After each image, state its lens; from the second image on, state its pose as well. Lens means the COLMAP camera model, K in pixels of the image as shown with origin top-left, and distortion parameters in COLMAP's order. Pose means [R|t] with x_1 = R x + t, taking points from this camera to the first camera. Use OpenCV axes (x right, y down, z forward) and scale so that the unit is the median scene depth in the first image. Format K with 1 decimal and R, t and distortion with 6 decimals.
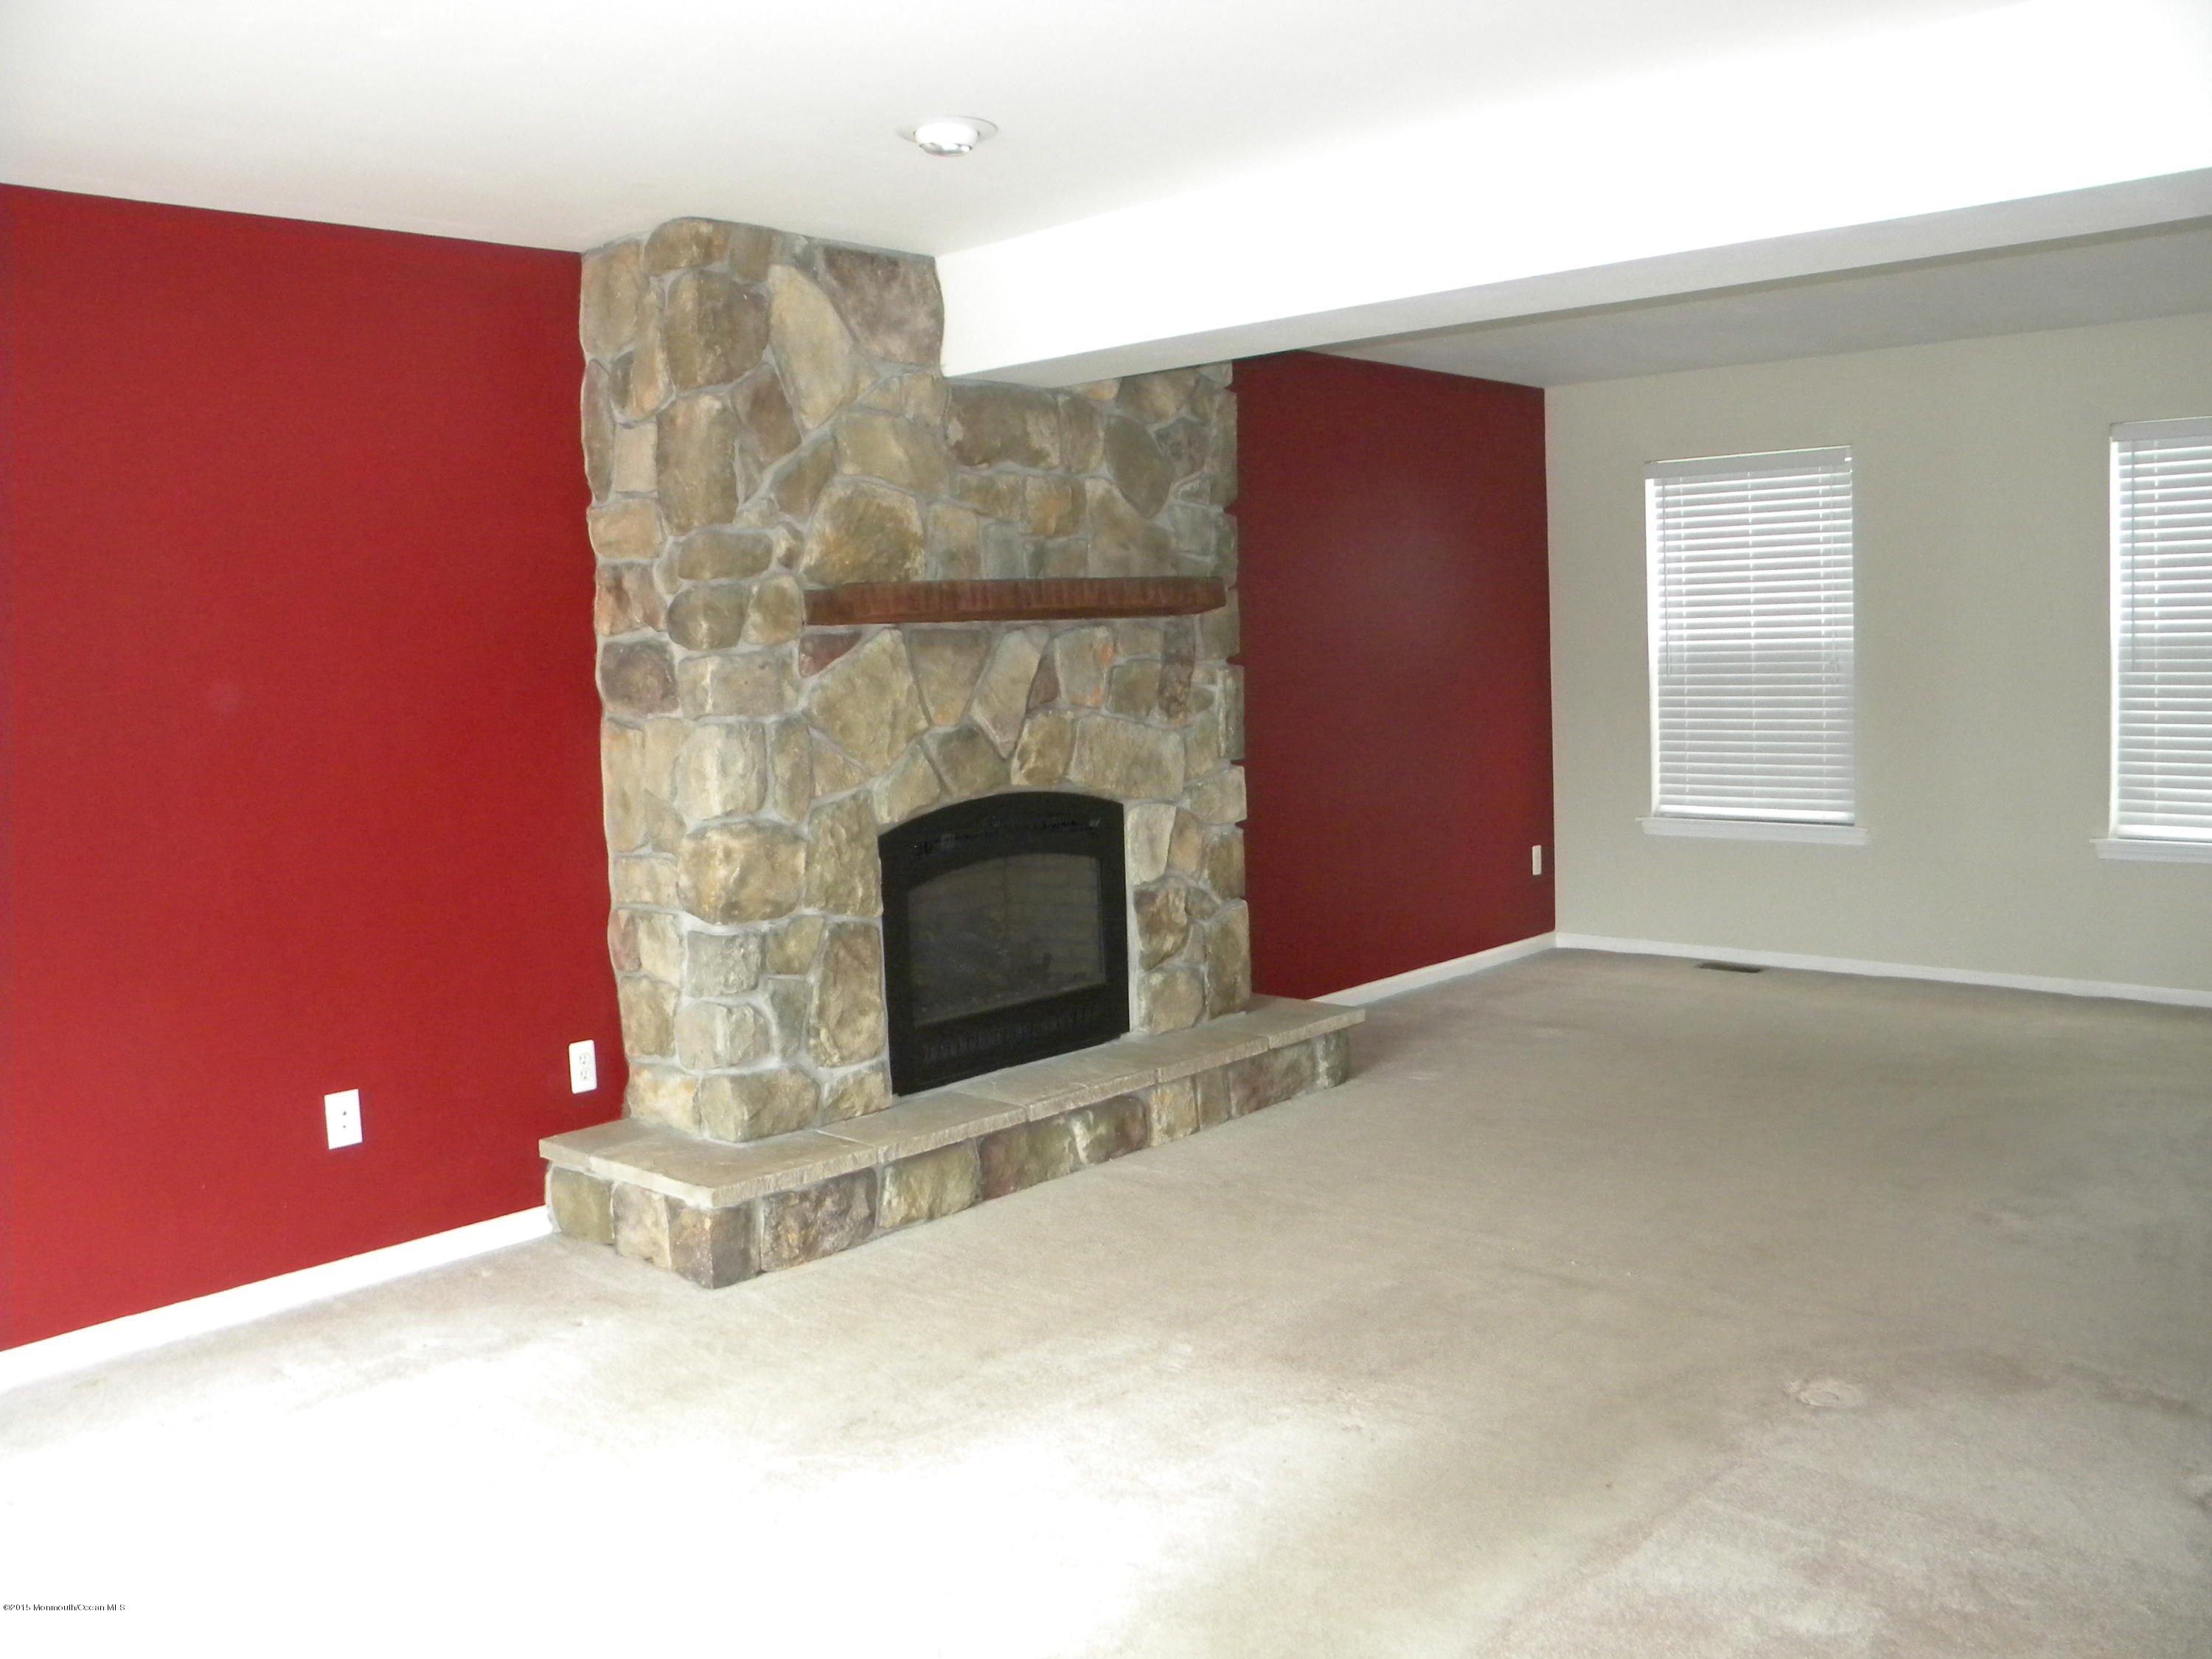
lens RADIAL K [[1848.1, 0, 1109.7], [0, 1848.1, 809.3], [0, 0, 1]] dist [-0.189281, 0.172546]
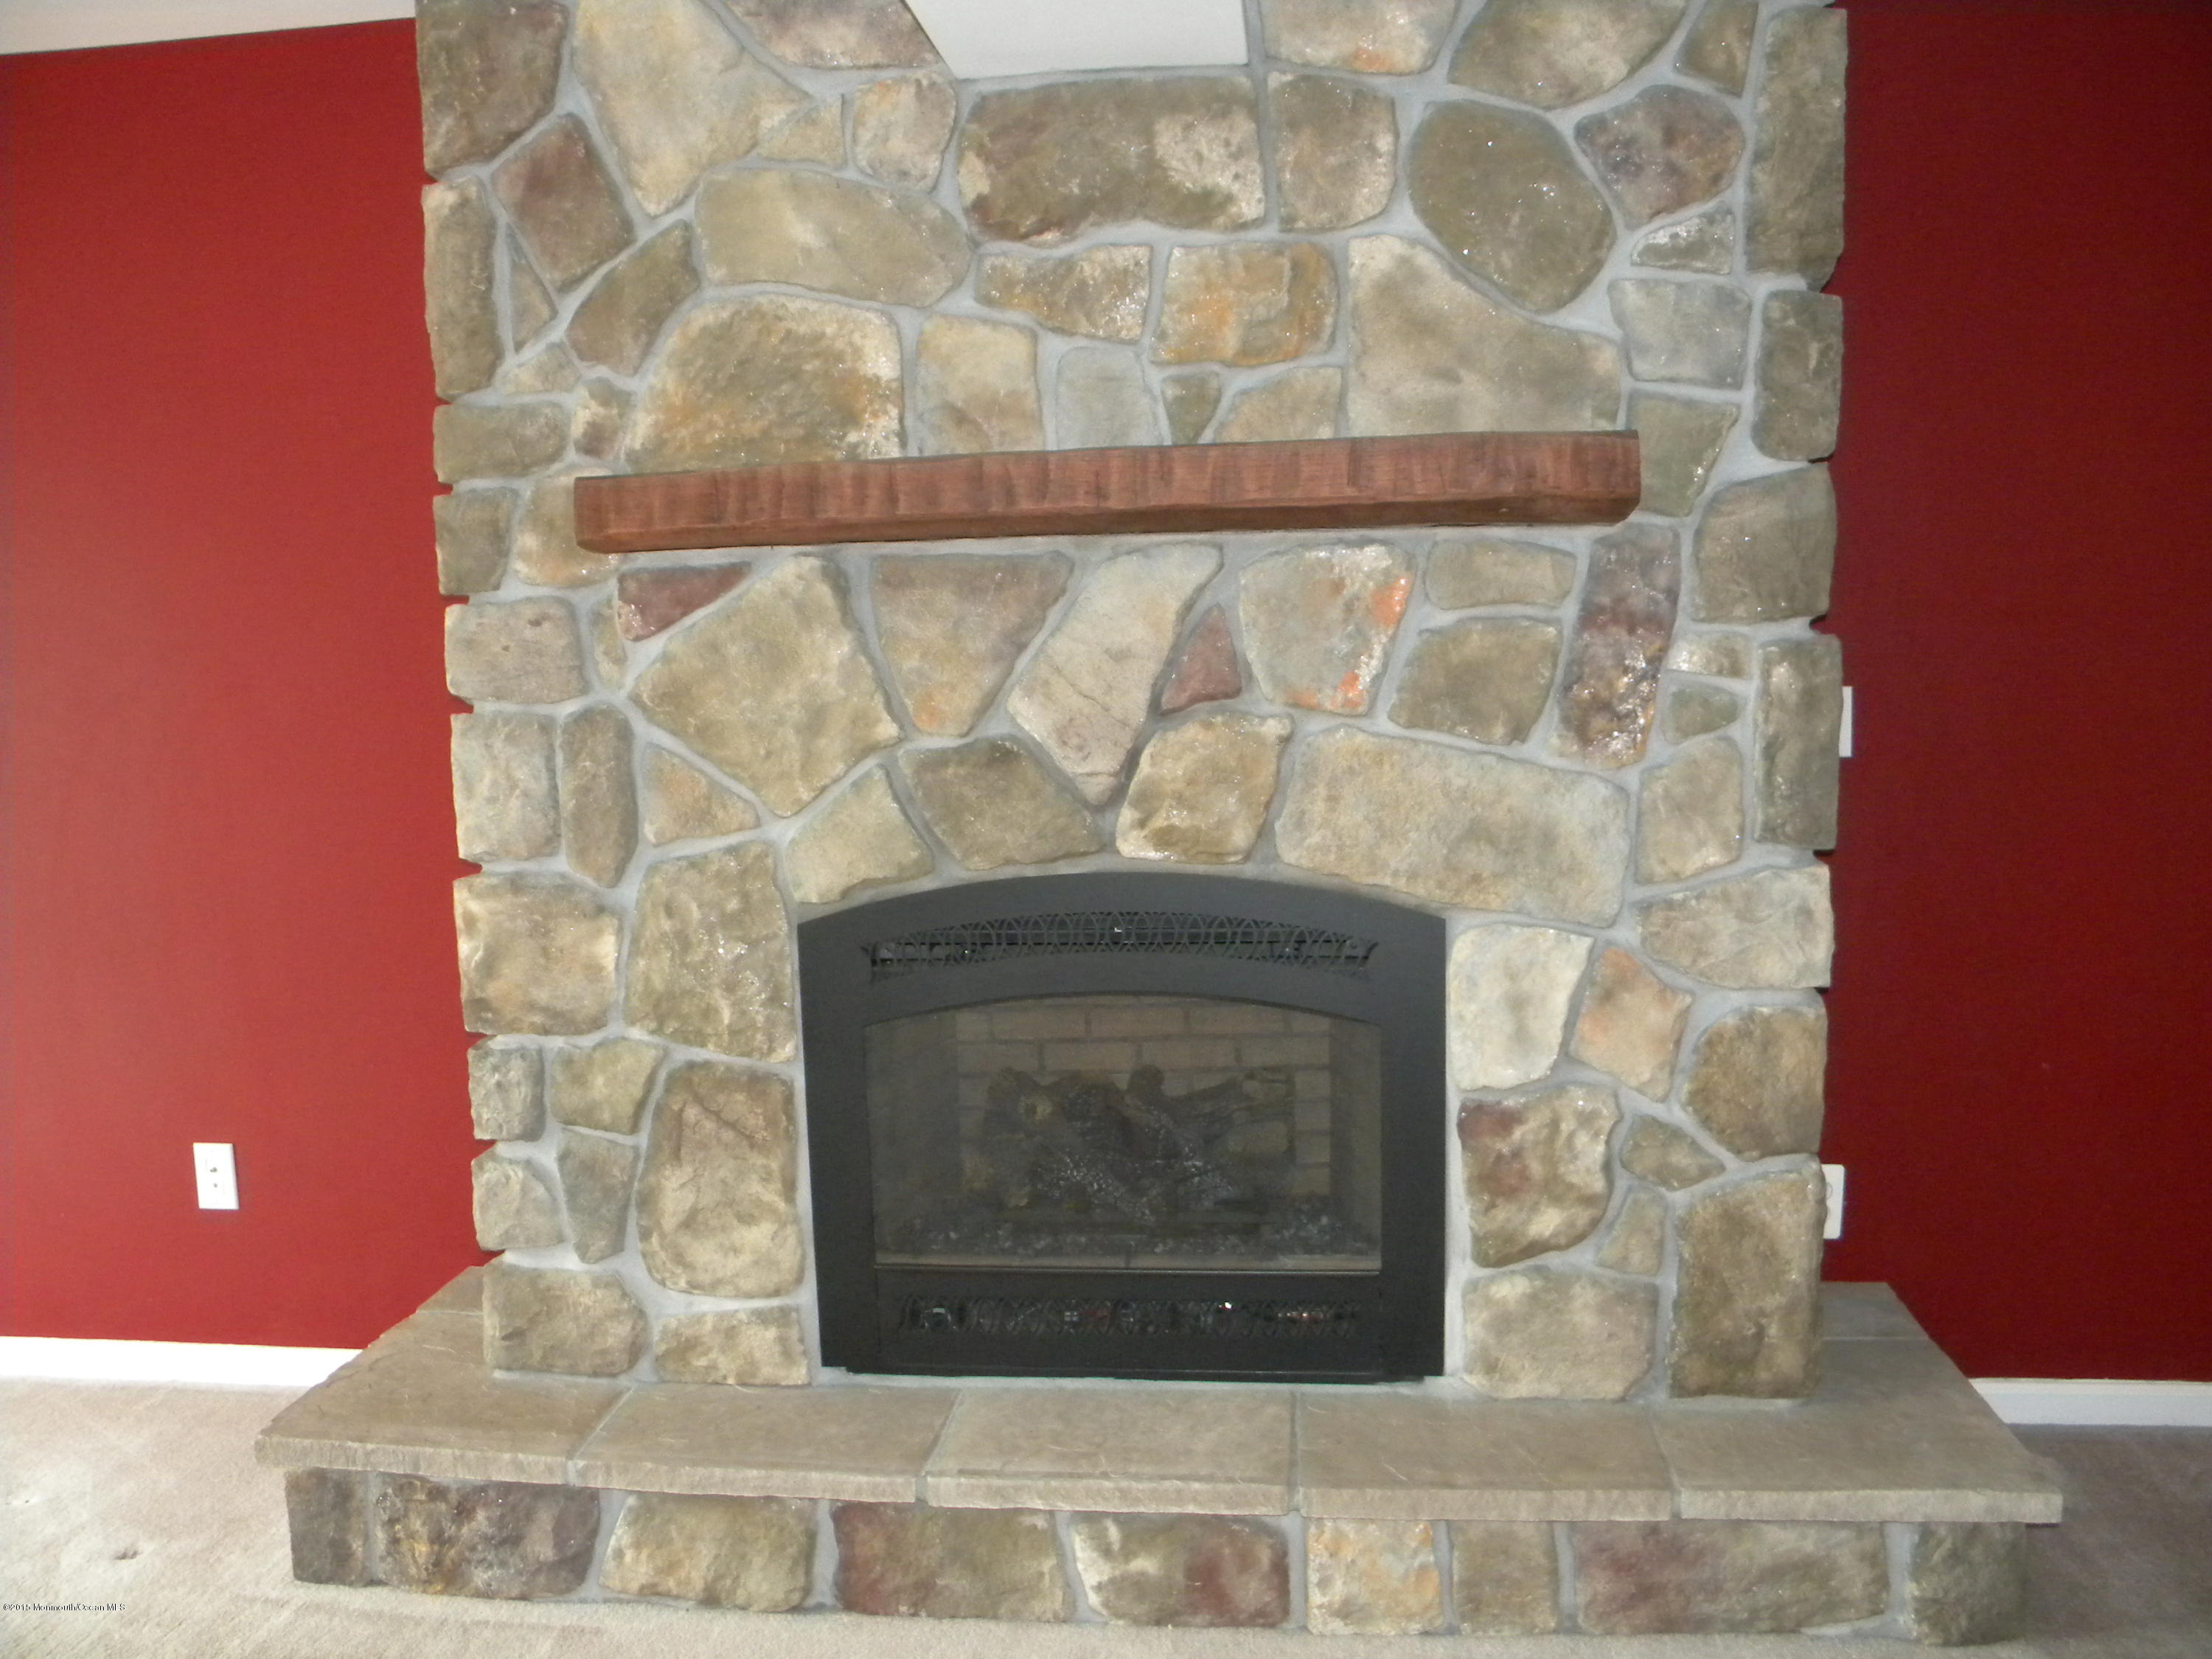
lens RADIAL K [[1848.1, 0, 1109.7], [0, 1848.1, 809.3], [0, 0, 1]] dist [-0.189281, 0.172546]
pose [[0.599414, 0.099555, -0.794224, 0.366387], [-0.070560, 0.994944, 0.071463, -0.065514], [0.797324, 0.013204, 0.603408, 0.714927]]
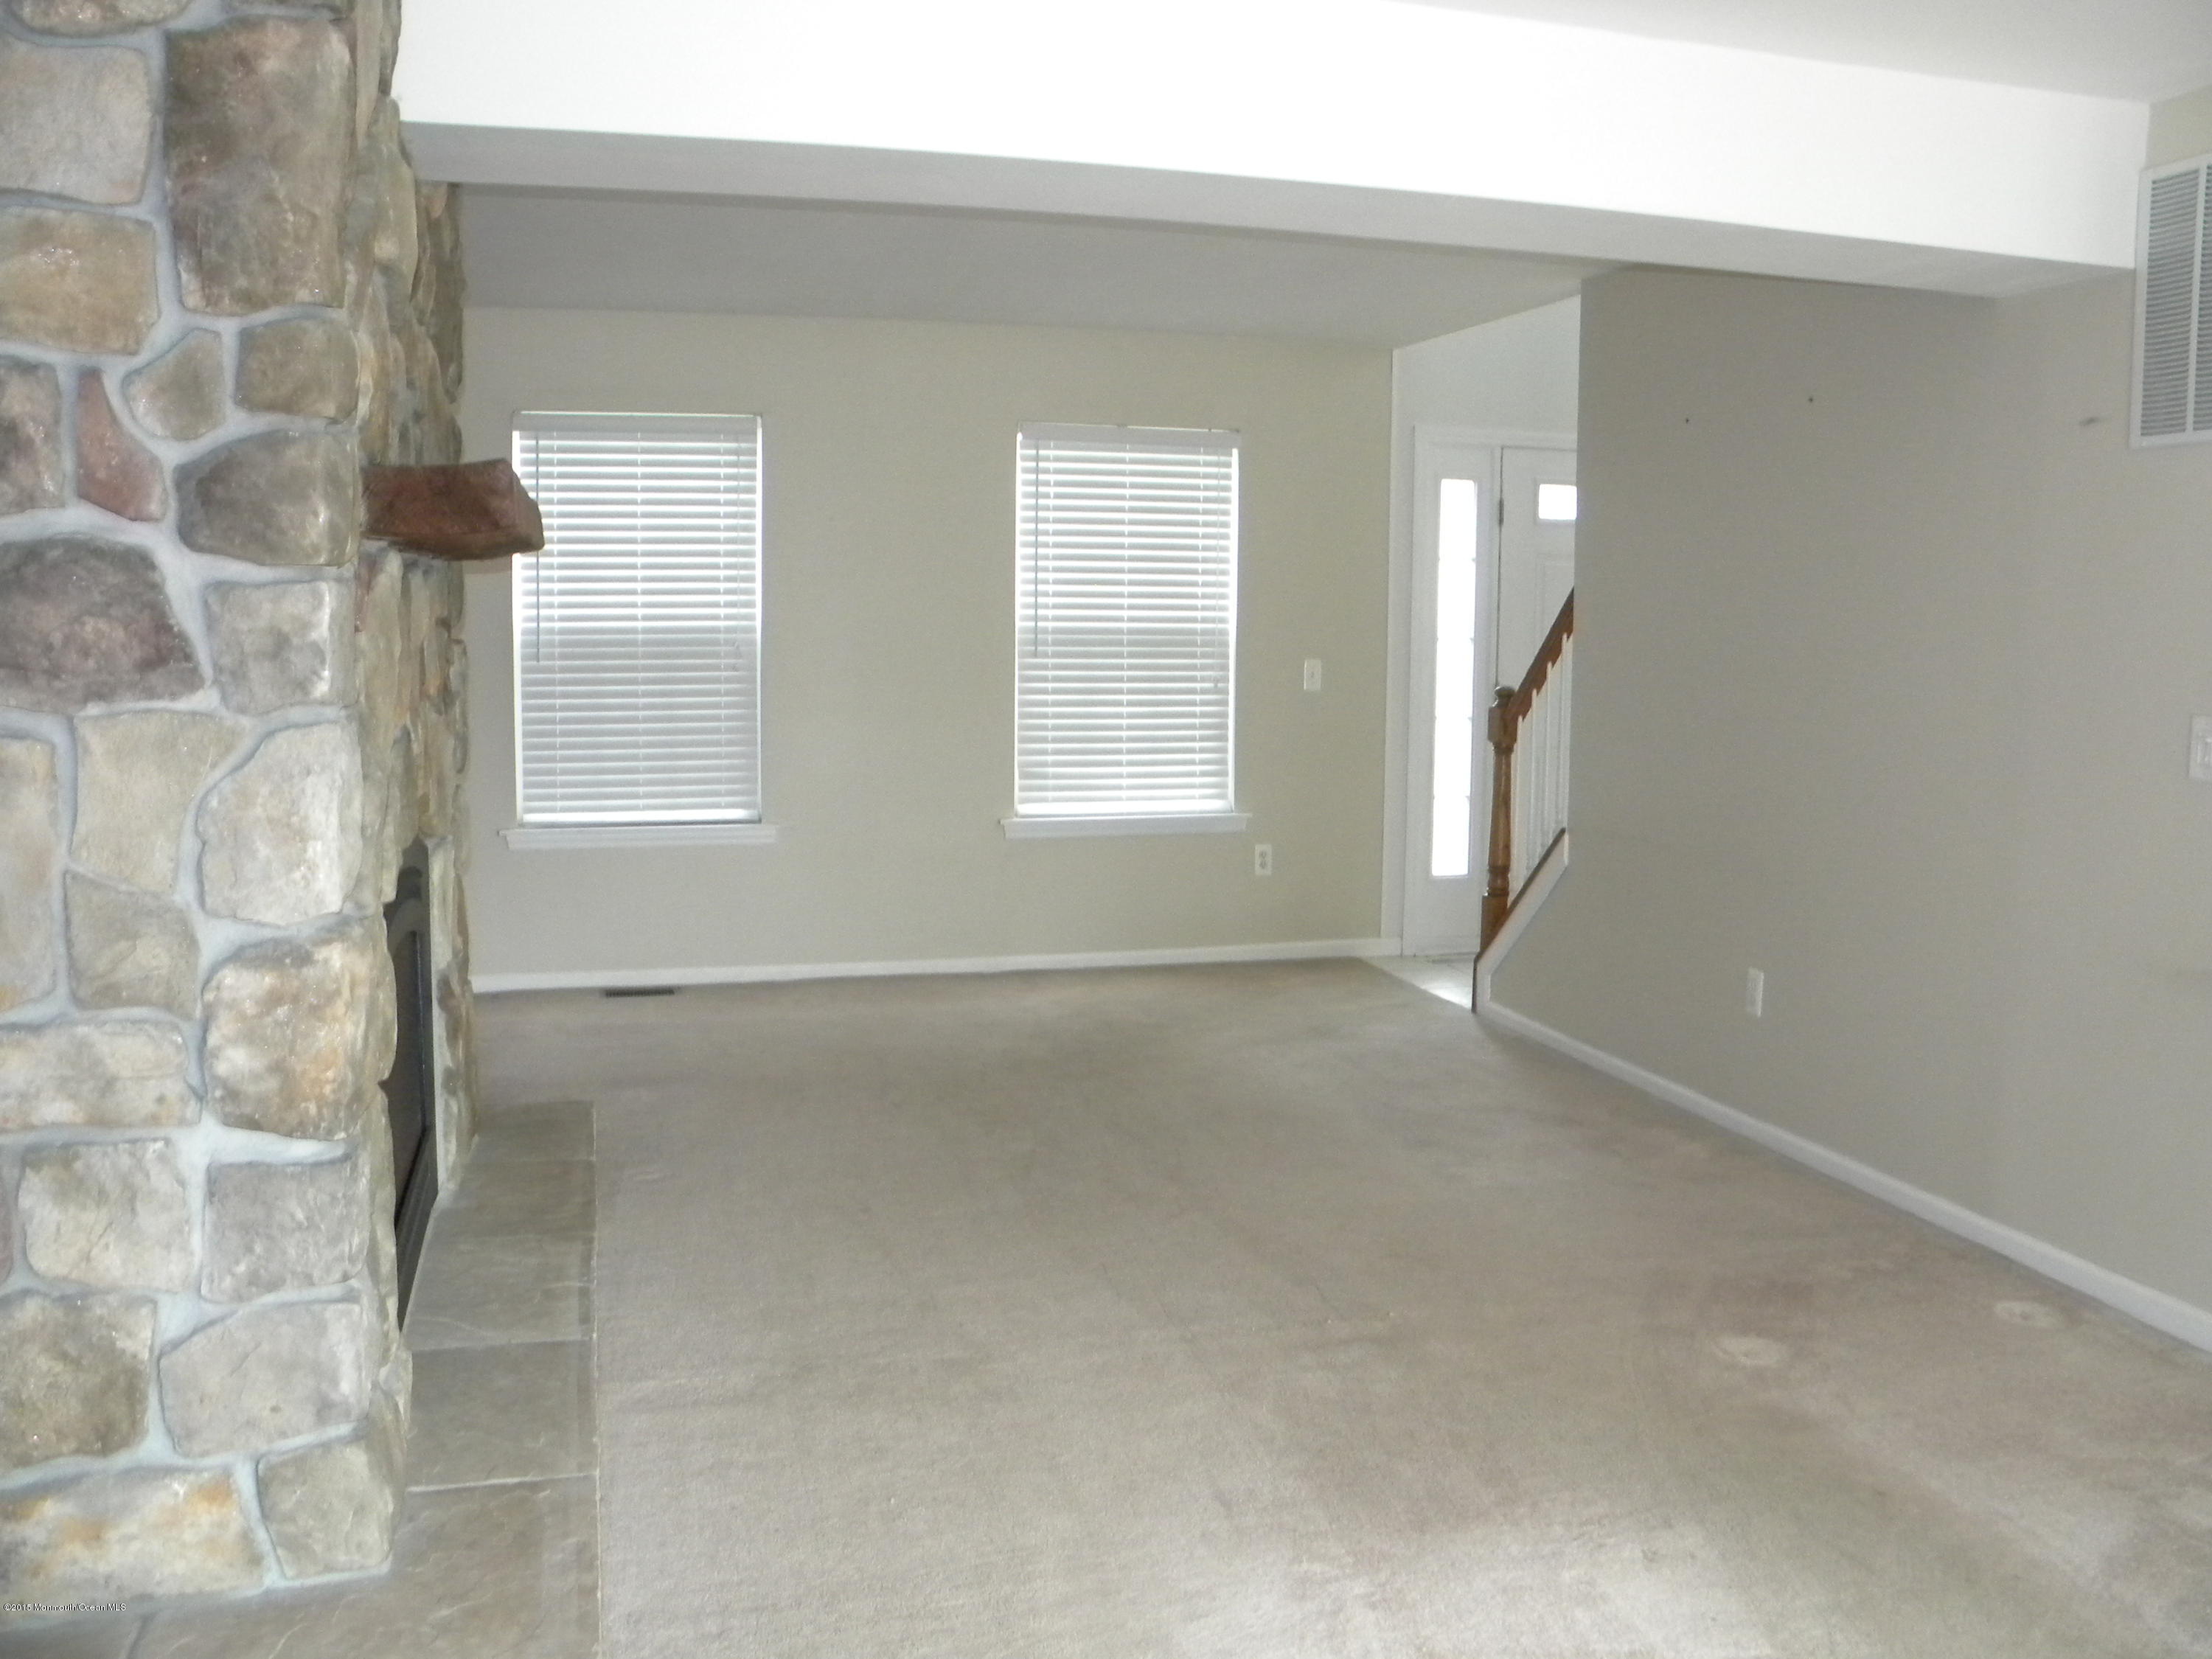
lens RADIAL K [[1848.1, 0, 1109.7], [0, 1848.1, 809.3], [0, 0, 1]] dist [-0.189281, 0.172546]
pose [[0.532554, -0.052685, 0.844755, -0.452745], [0.053516, 0.998160, 0.028514, -0.023708], [-0.844702, 0.030022, 0.534394, 0.520718]]
